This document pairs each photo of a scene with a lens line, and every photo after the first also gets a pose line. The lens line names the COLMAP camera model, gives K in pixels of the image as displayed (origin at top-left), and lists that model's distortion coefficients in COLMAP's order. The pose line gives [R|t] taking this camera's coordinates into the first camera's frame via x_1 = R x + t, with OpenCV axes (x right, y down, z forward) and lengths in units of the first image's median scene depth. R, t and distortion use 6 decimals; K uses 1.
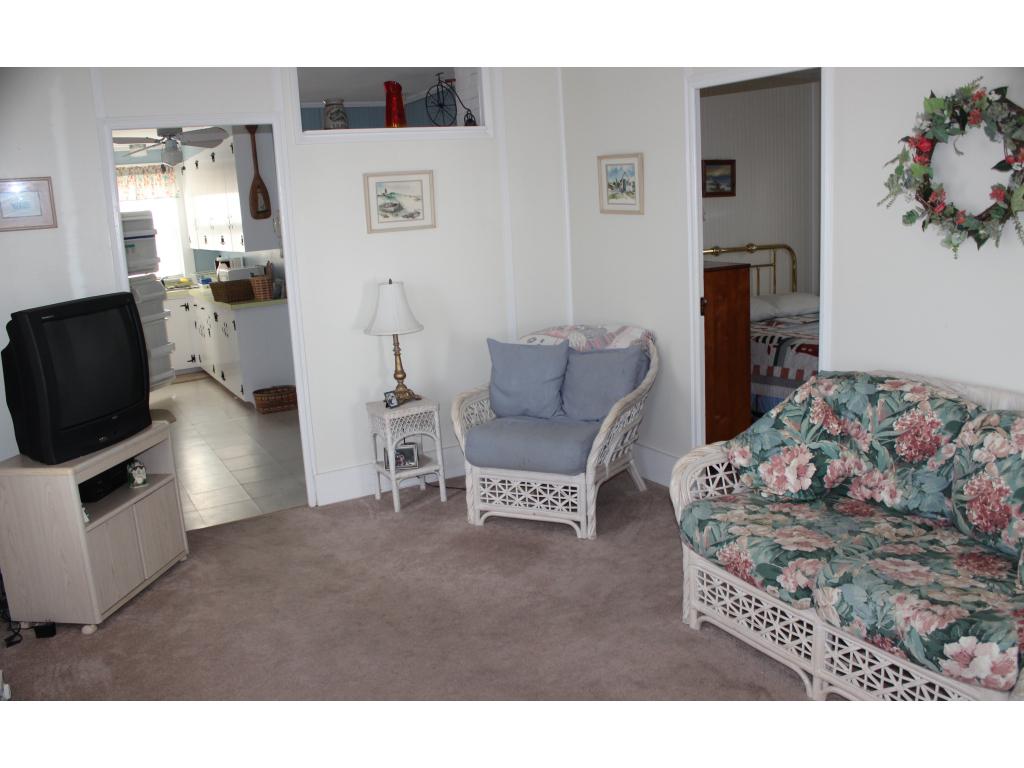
lens RADIAL K [[894.1, 0, 512.0], [0, 894.1, 384.0], [0, 0, 1]] dist [-0.175016, 0.162390]
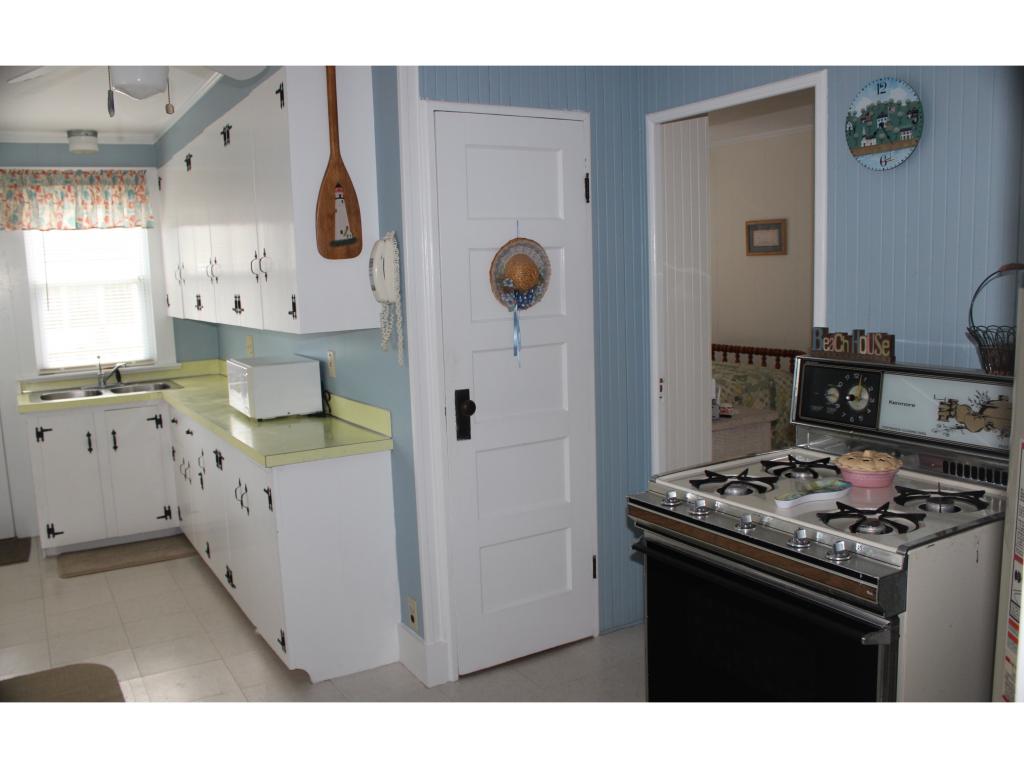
lens RADIAL K [[894.1, 0, 512.0], [0, 894.1, 384.0], [0, 0, 1]] dist [-0.175016, 0.162390]
pose [[0.999342, 0.017375, 0.031823, -0.166188], [-0.014915, 0.996996, -0.075997, -0.073262], [-0.033048, 0.075473, 0.996600, 0.439425]]
